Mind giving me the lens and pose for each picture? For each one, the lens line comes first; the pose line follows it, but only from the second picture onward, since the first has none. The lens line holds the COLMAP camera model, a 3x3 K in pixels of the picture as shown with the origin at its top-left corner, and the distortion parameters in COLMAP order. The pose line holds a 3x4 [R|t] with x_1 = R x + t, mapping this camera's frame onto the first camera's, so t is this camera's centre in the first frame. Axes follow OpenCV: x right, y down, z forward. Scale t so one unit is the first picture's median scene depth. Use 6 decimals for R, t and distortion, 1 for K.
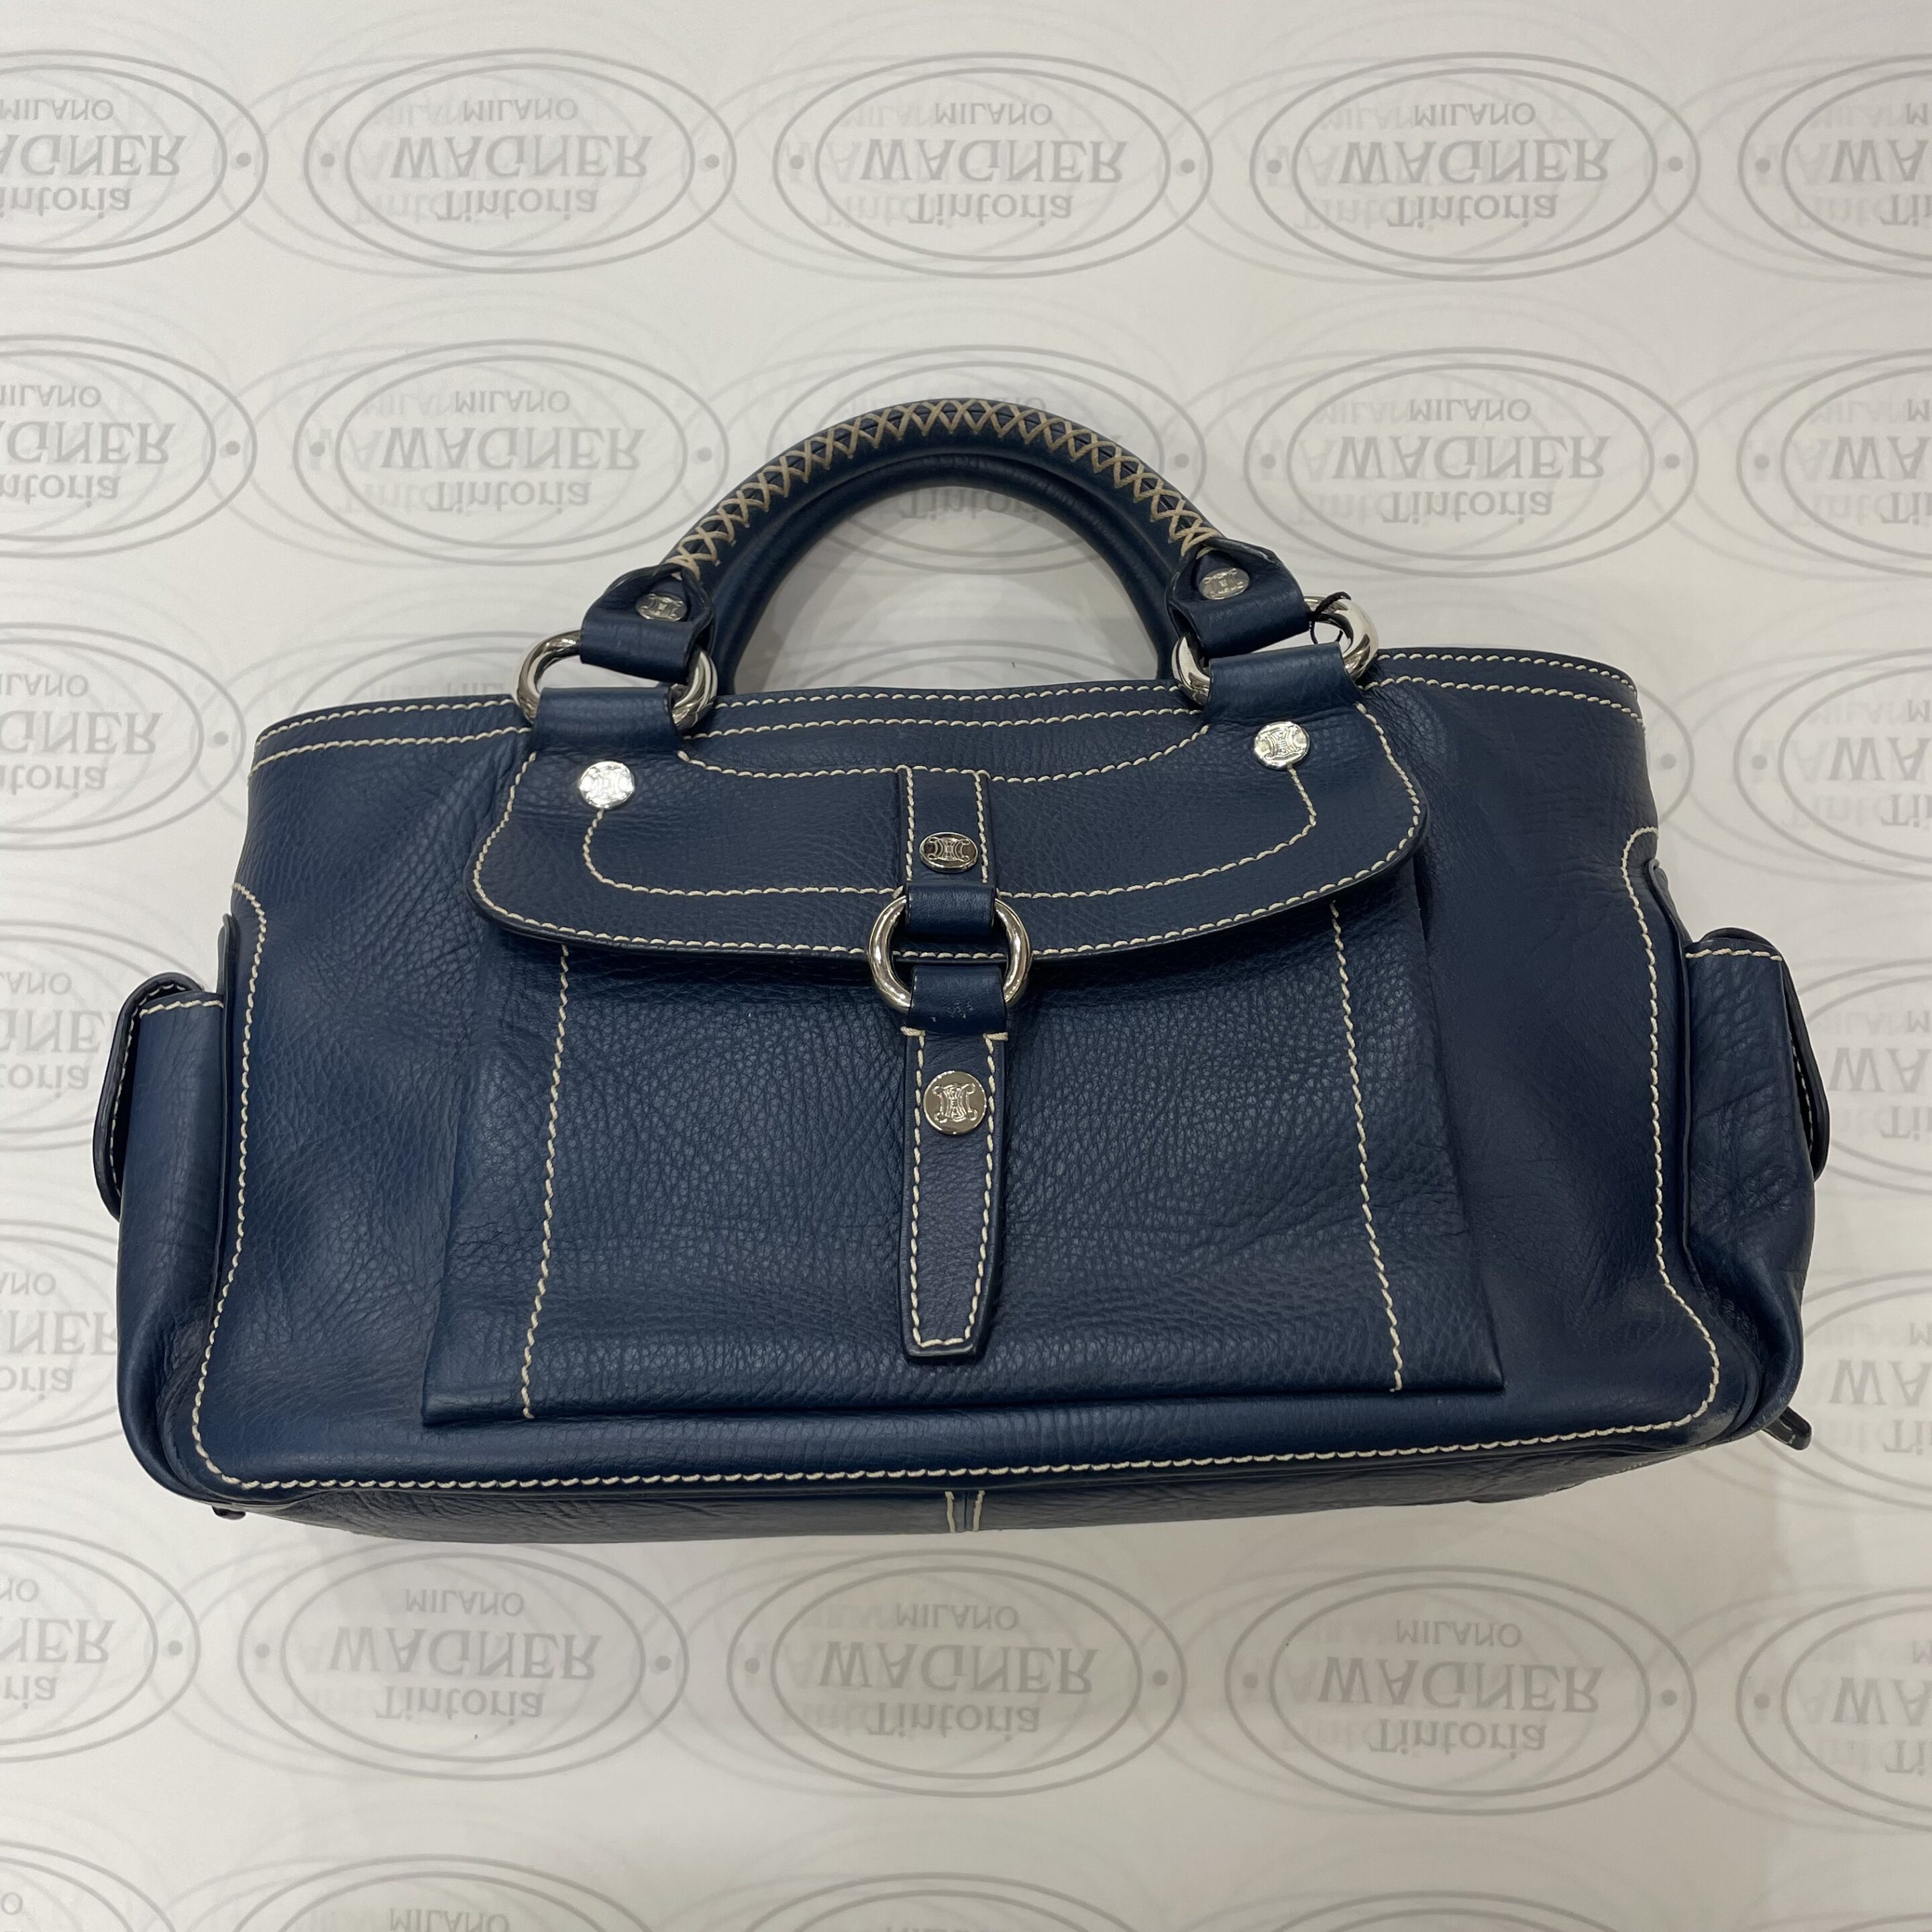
lens RADIAL K [[1989.9, 0, 974.5], [0, 1989.9, 957.6], [0, 0, 1]] dist [0.028522, 0.000000]
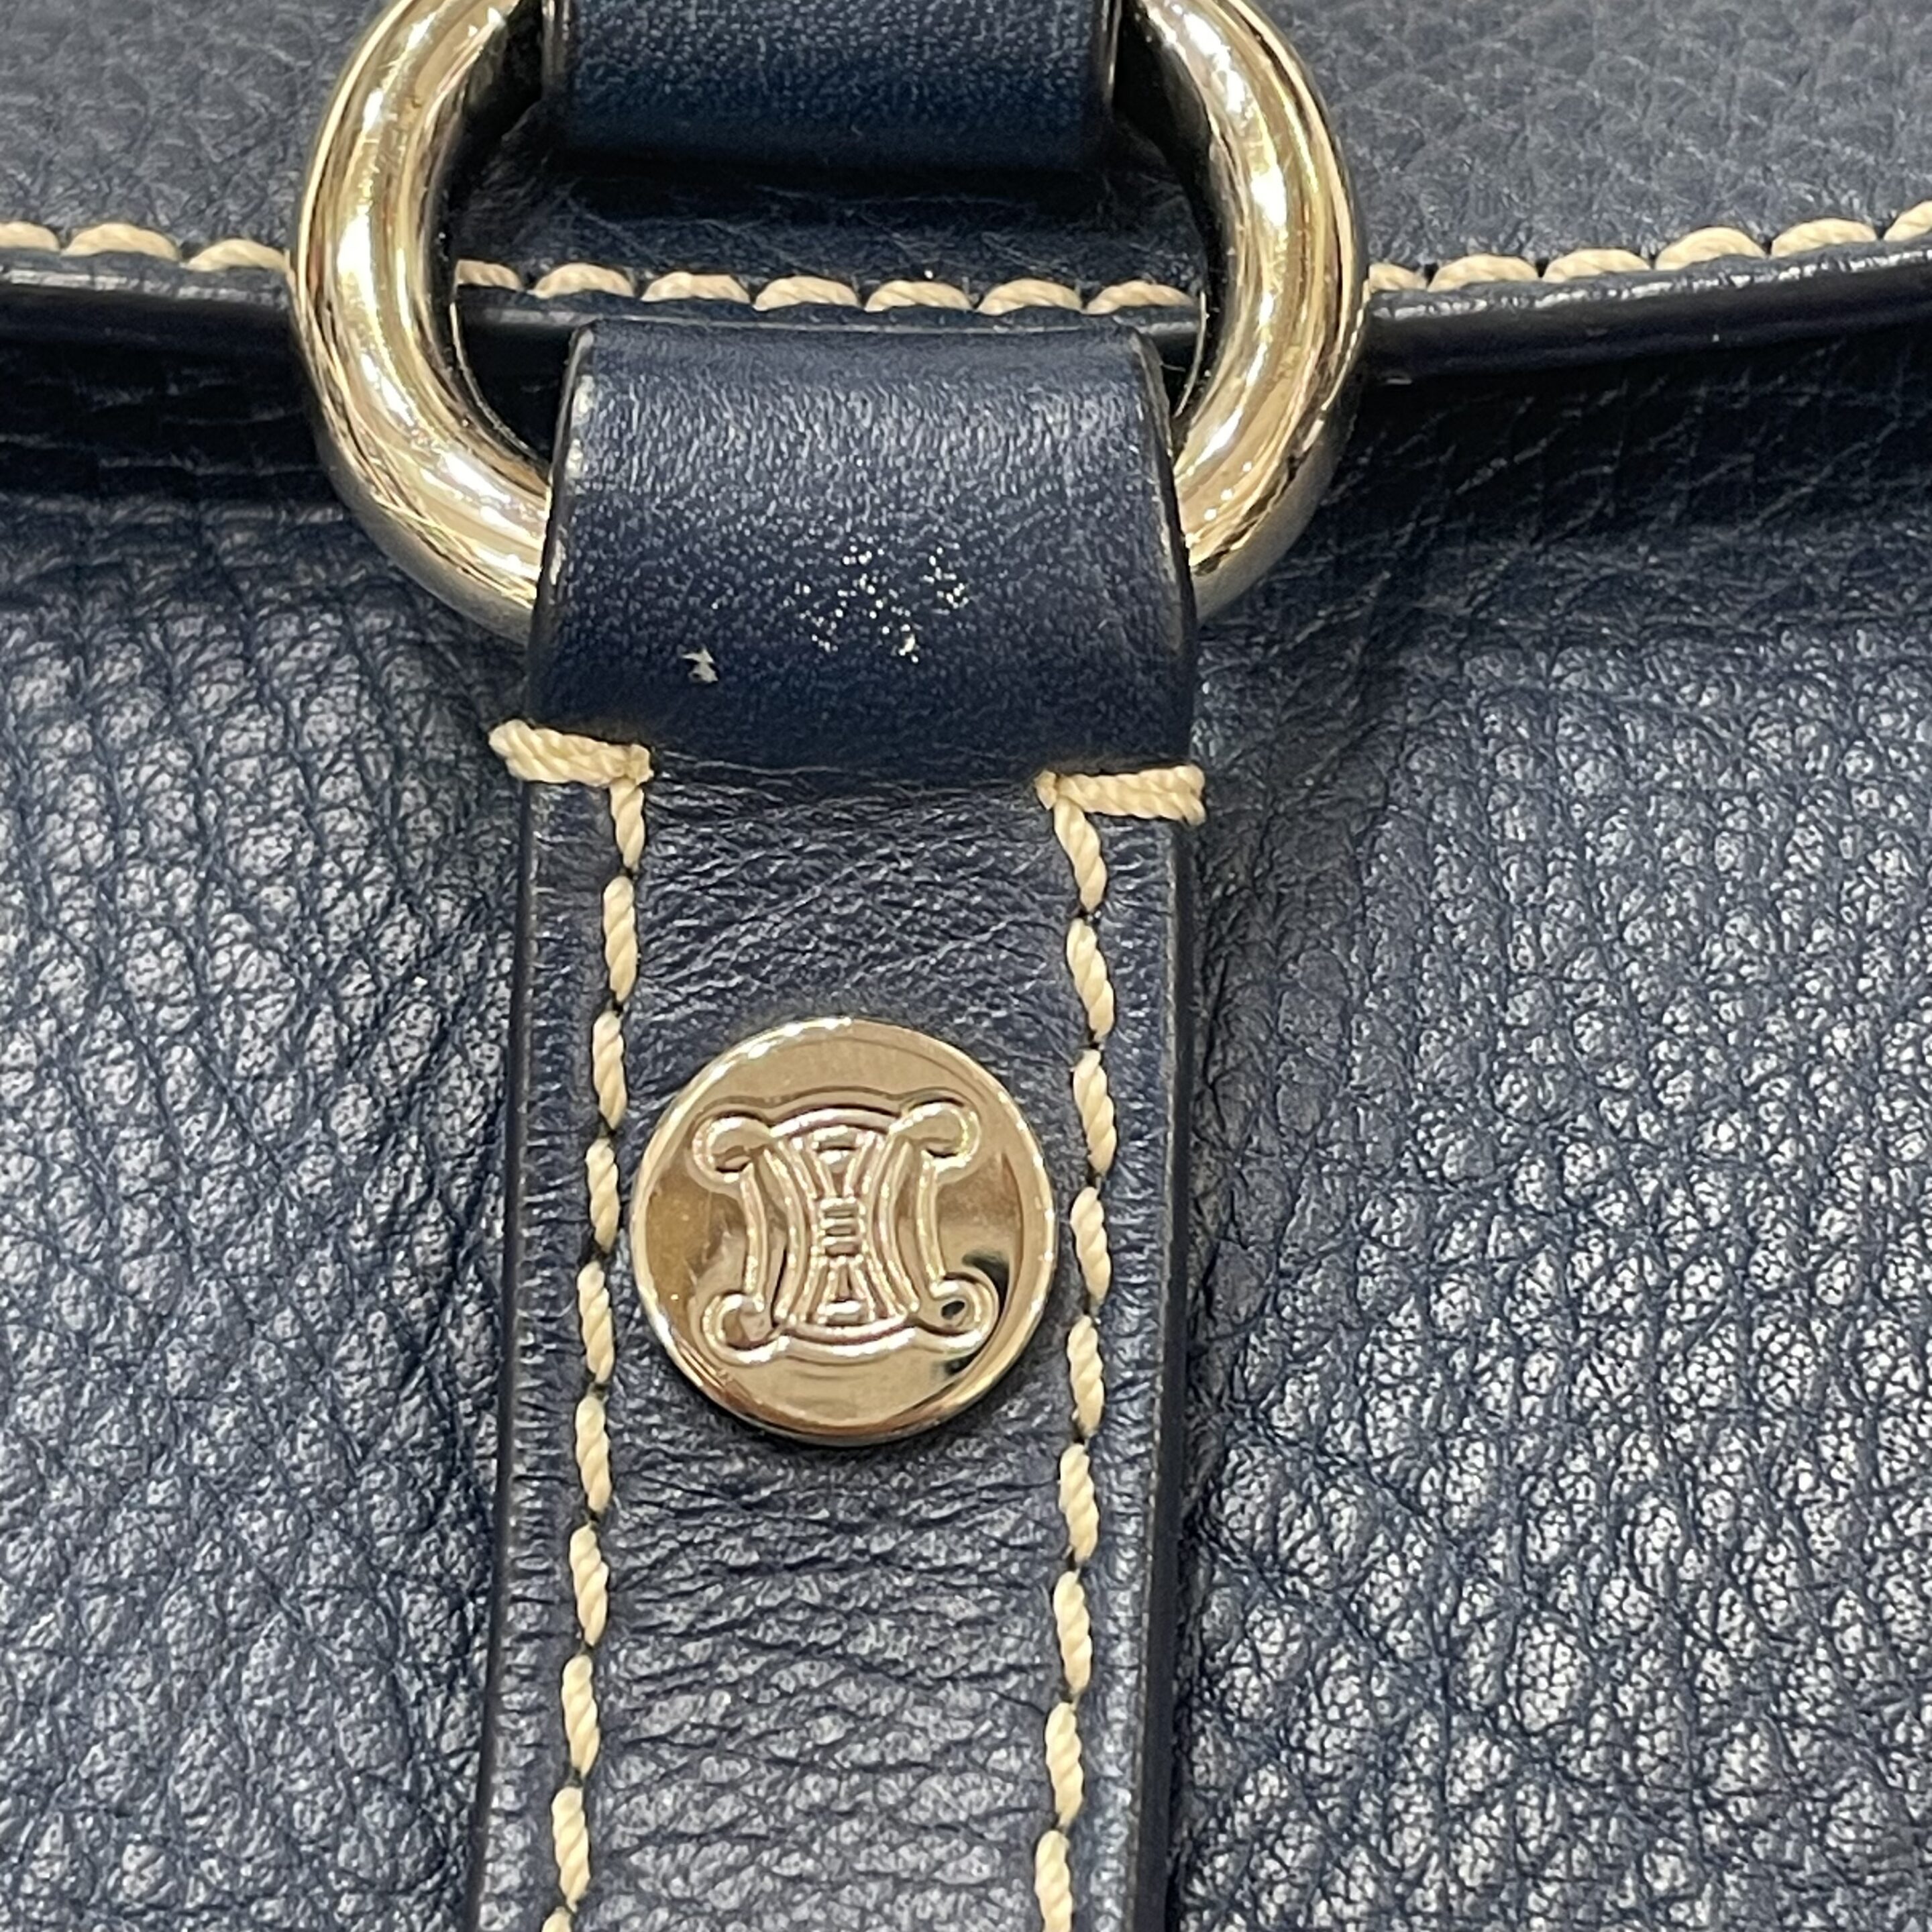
lens RADIAL K [[4842.8, 0, 961.1], [0, 4842.8, 968.2], [0, 0, 1]] dist [0.017324, 0.000000]
pose [[0.999483, 0.006715, -0.031432, 0.009996], [-0.006587, 0.999970, 0.004187, 0.051145], [0.031459, -0.003978, 0.999497, 0.630518]]
